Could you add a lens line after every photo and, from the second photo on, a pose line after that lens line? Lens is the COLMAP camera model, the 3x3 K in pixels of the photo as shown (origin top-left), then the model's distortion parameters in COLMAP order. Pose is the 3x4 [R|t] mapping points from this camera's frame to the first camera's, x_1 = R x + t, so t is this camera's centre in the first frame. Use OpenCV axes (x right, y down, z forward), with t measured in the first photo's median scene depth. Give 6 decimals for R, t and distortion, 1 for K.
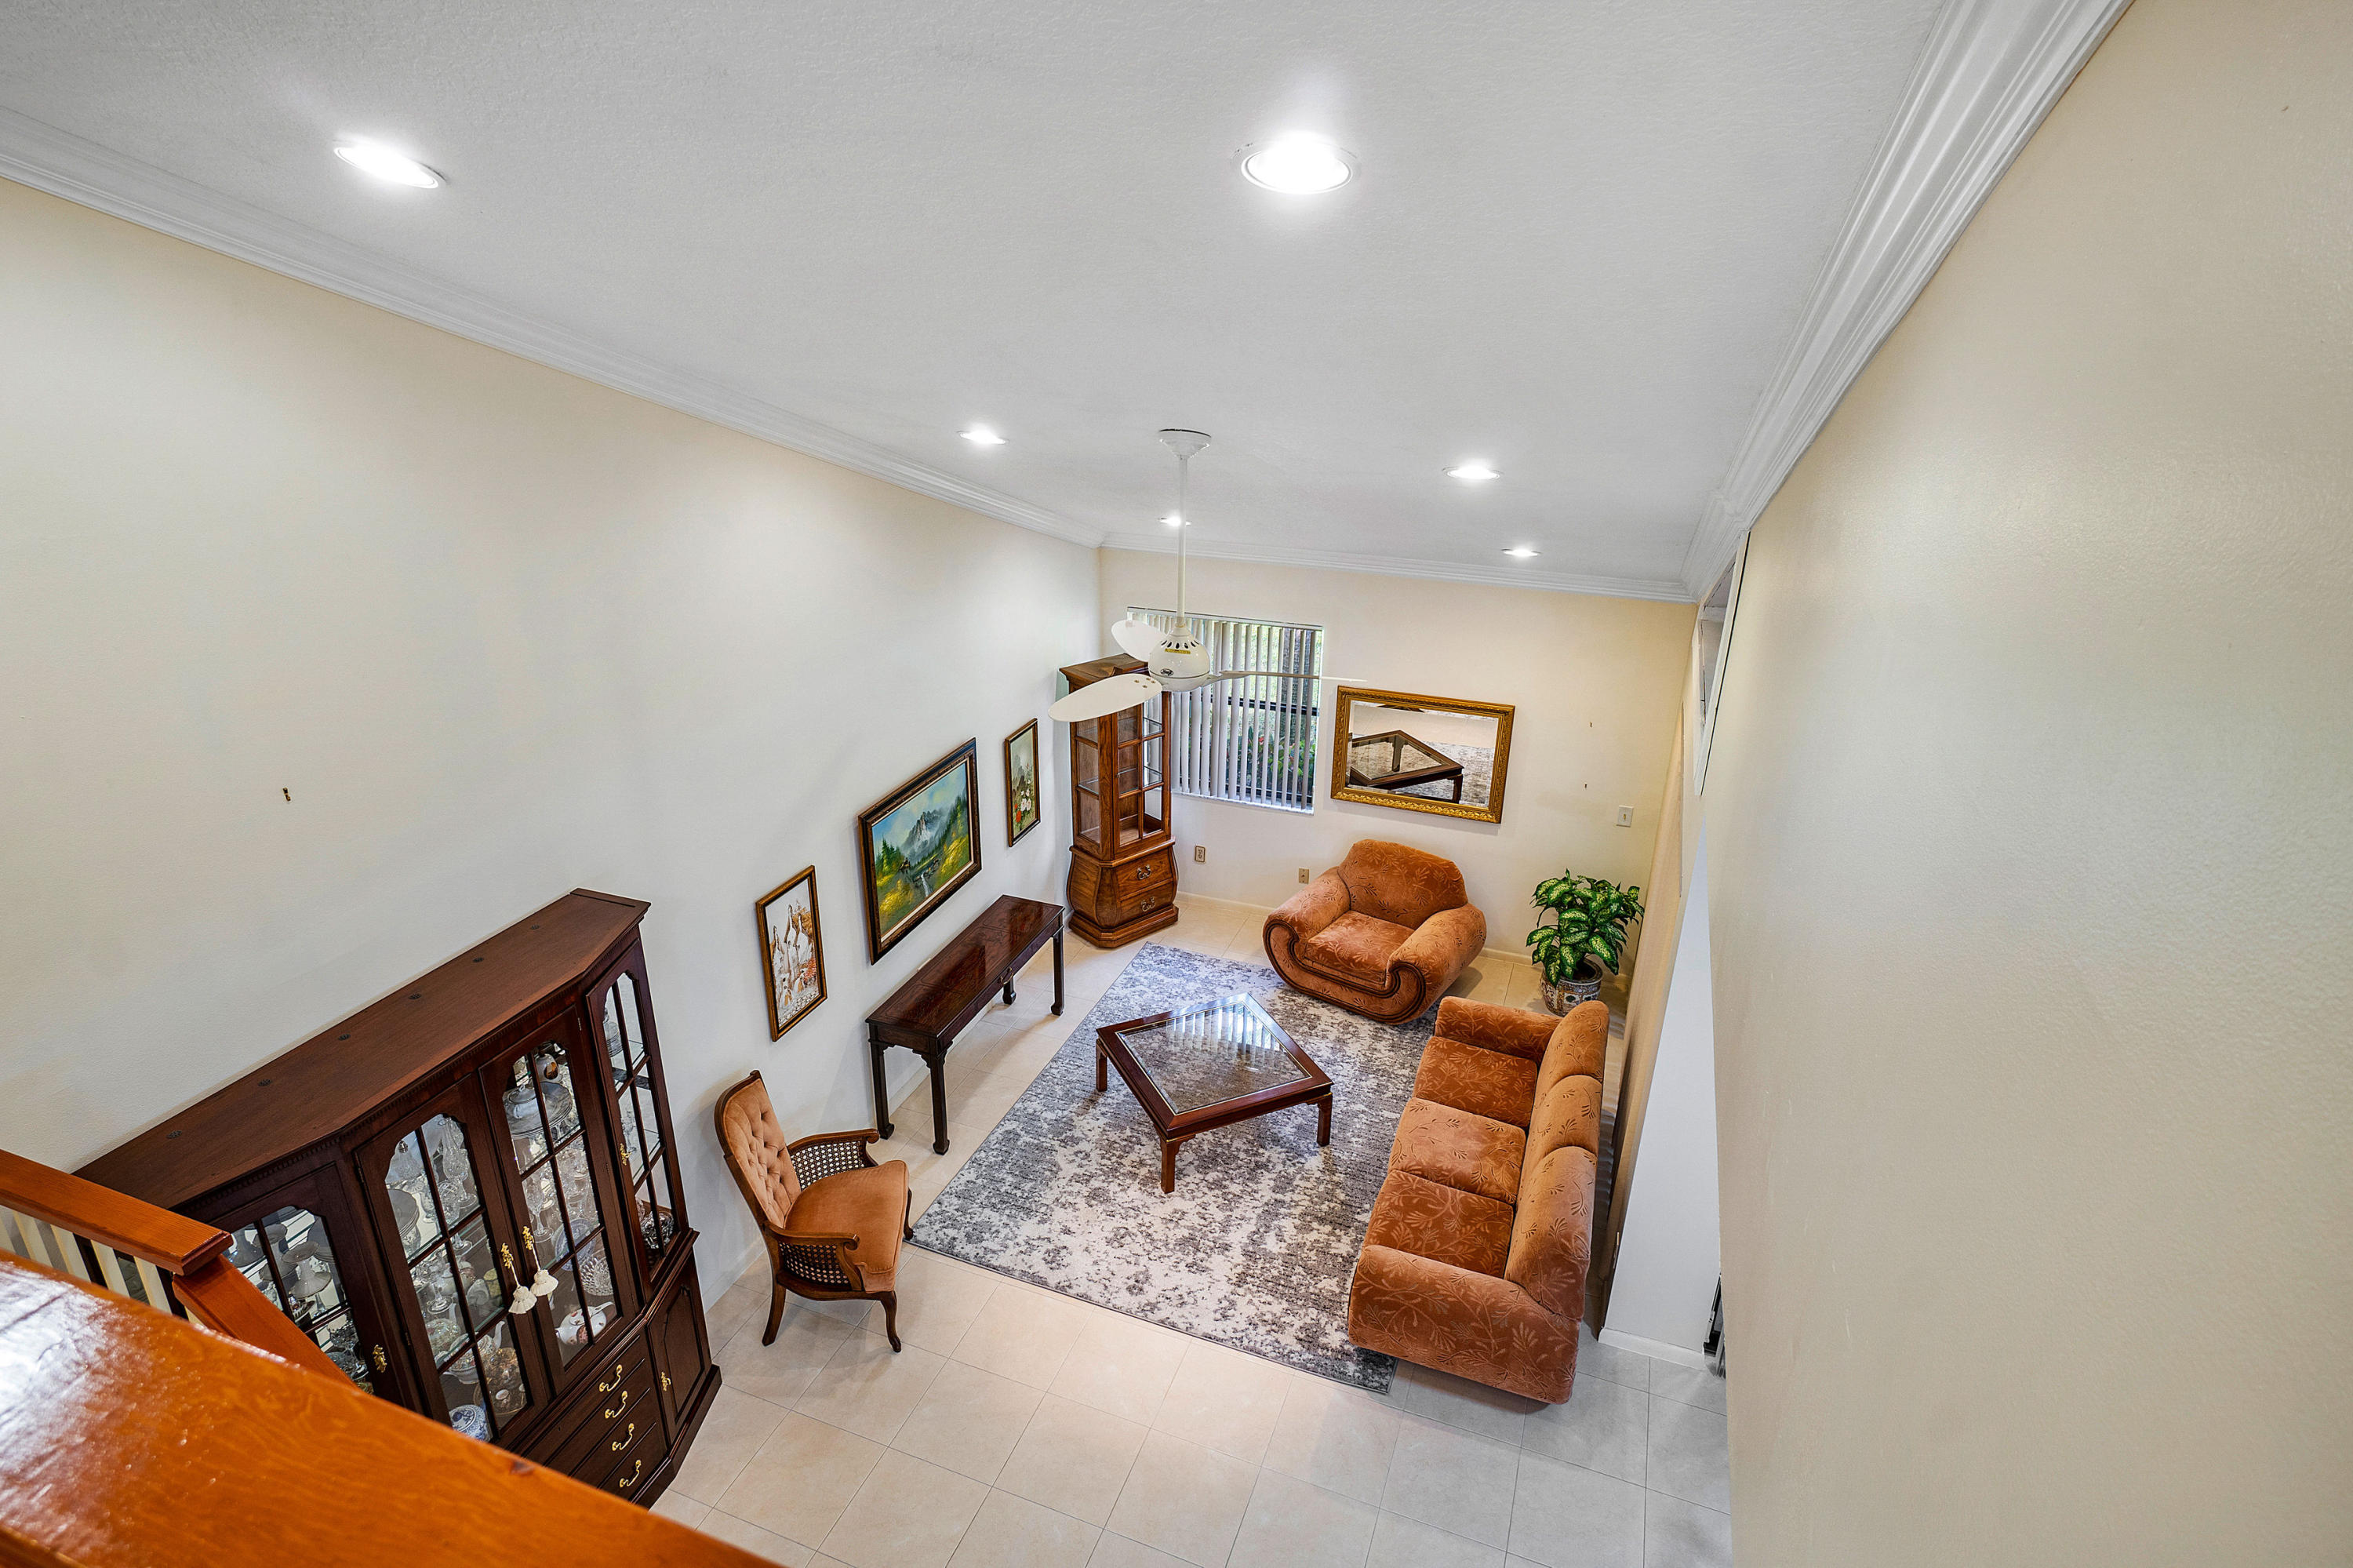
lens RADIAL K [[1242.2, 0, 1172.4], [0, 1242.2, 772.8], [0, 0, 1]] dist [-0.001338, -0.000200]
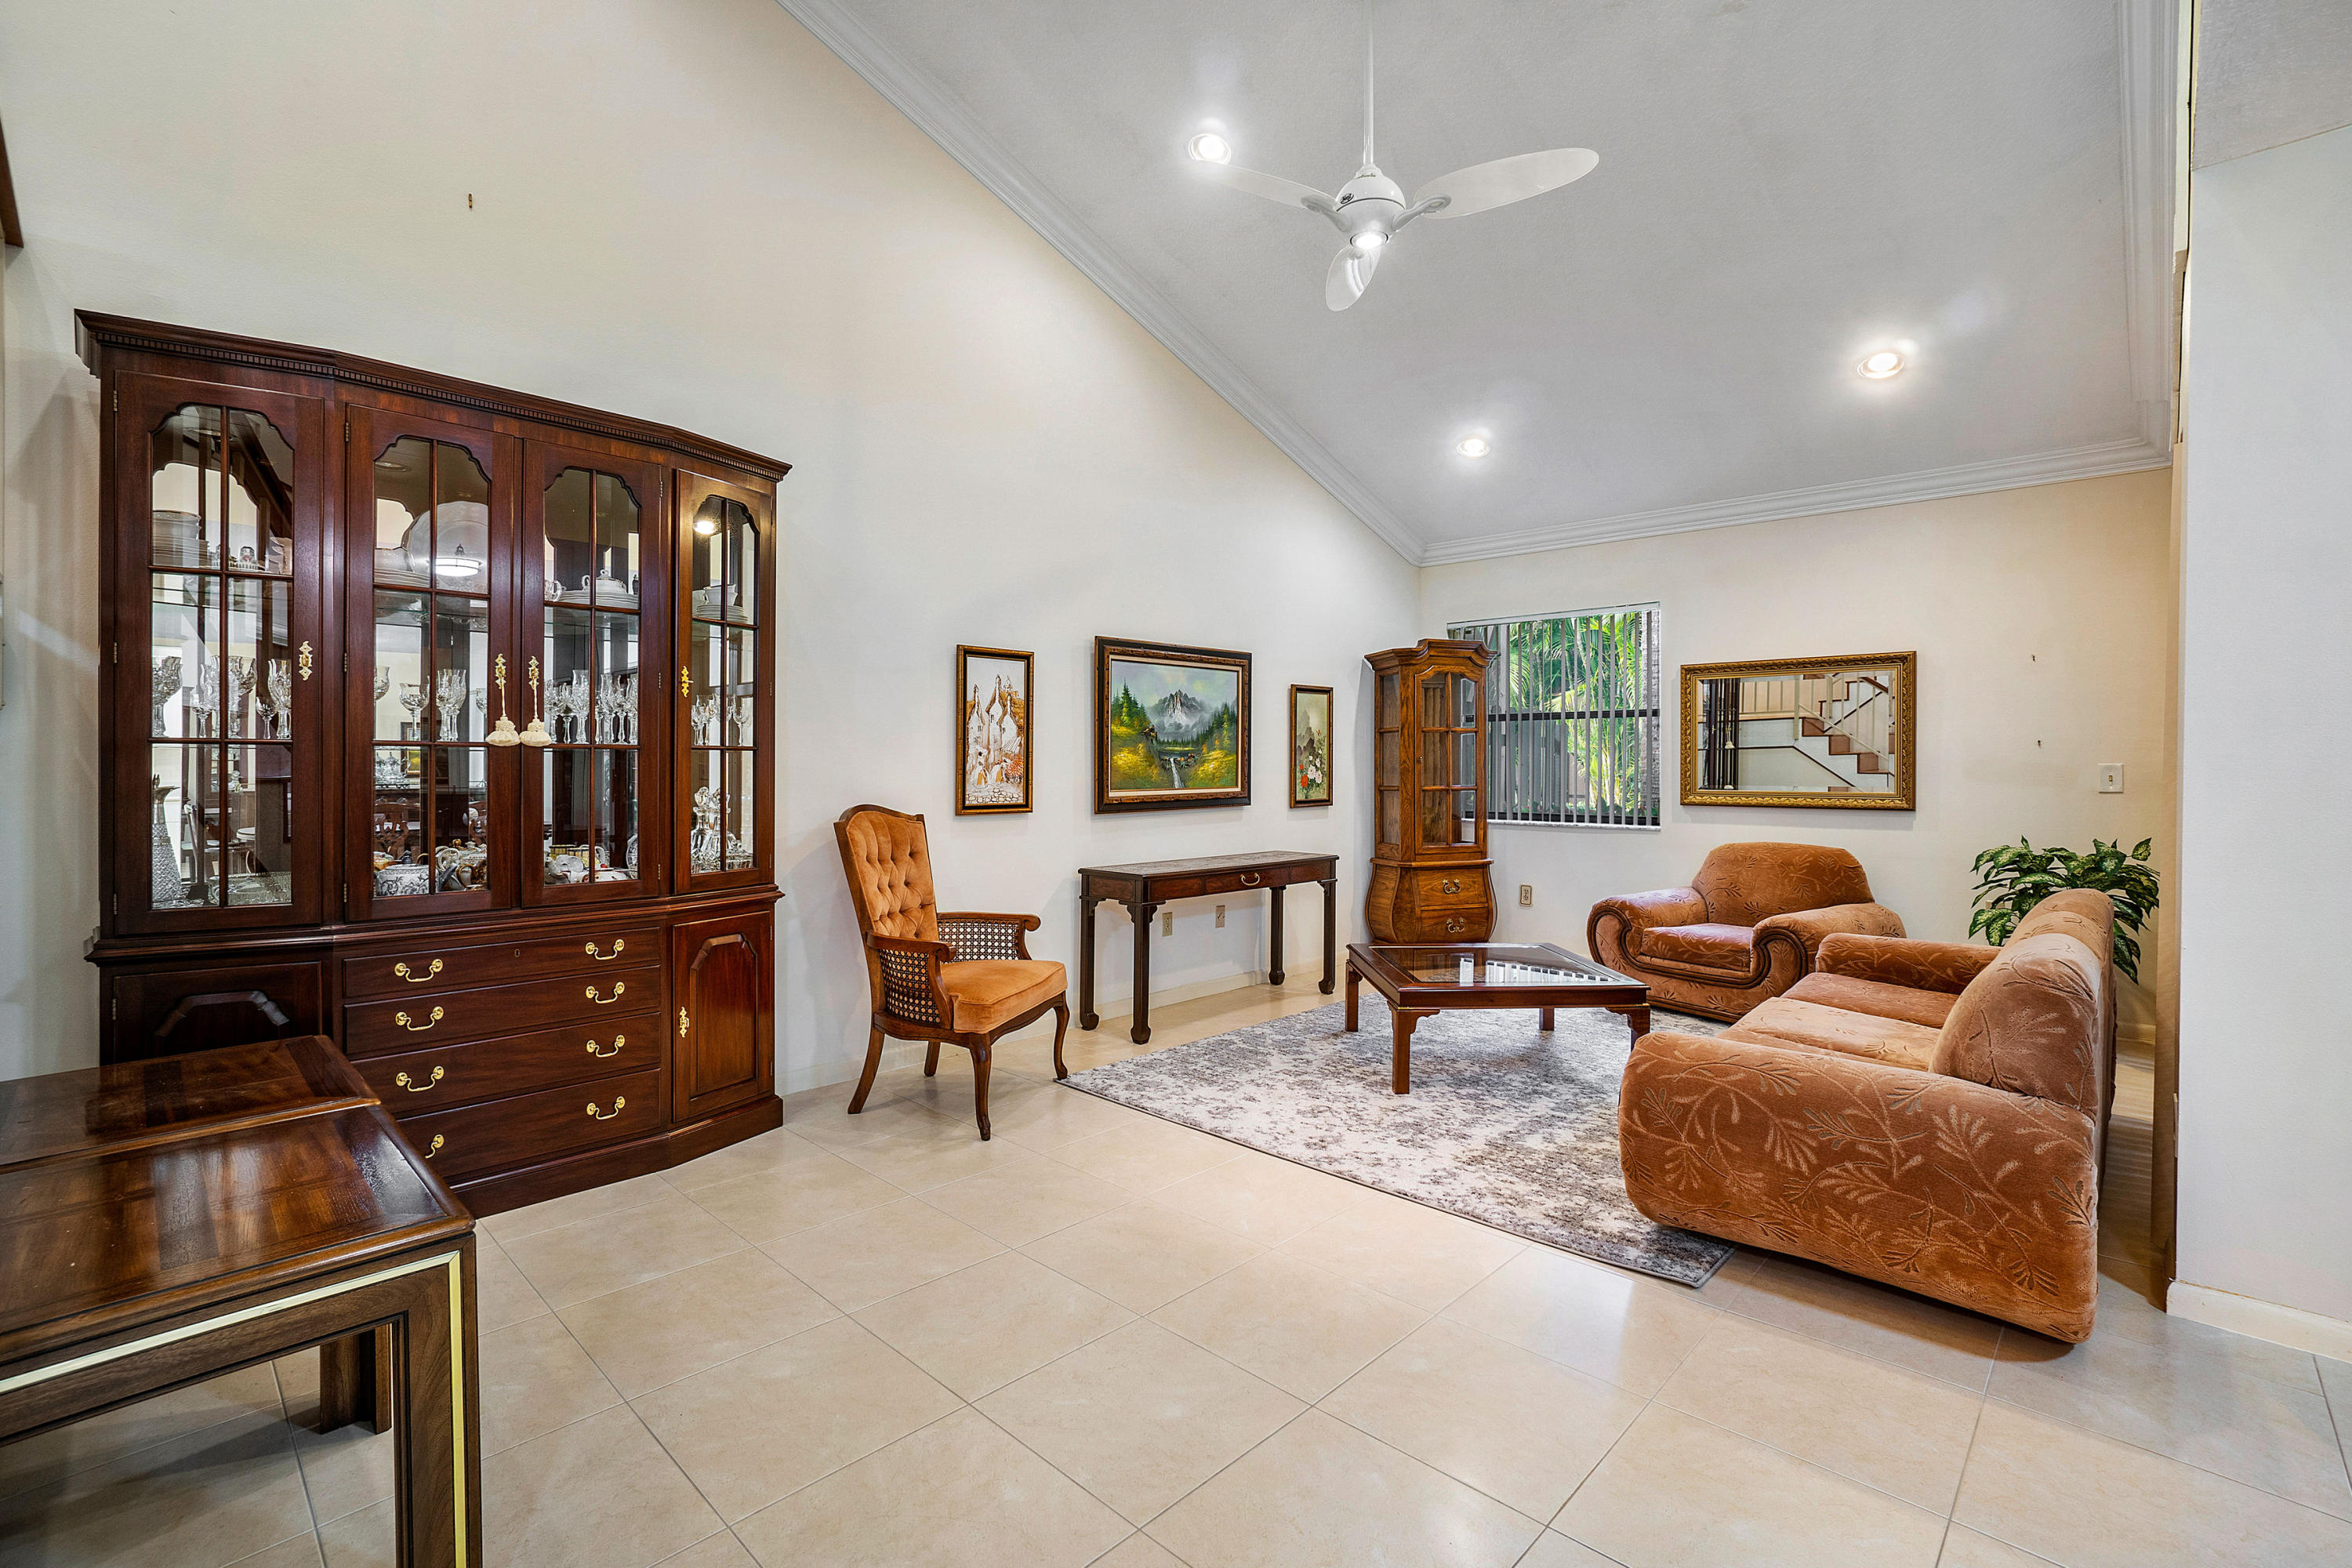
lens RADIAL K [[1054.5, 0, 1167.8], [0, 1054.5, 769.1], [0, 0, 1]] dist [-0.040943, 0.018069]
pose [[0.920523, -0.009277, -0.390577, 0.118173], [-0.138251, 0.927298, -0.347858, 0.408588], [0.365409, 0.374209, 0.852317, 0.361930]]
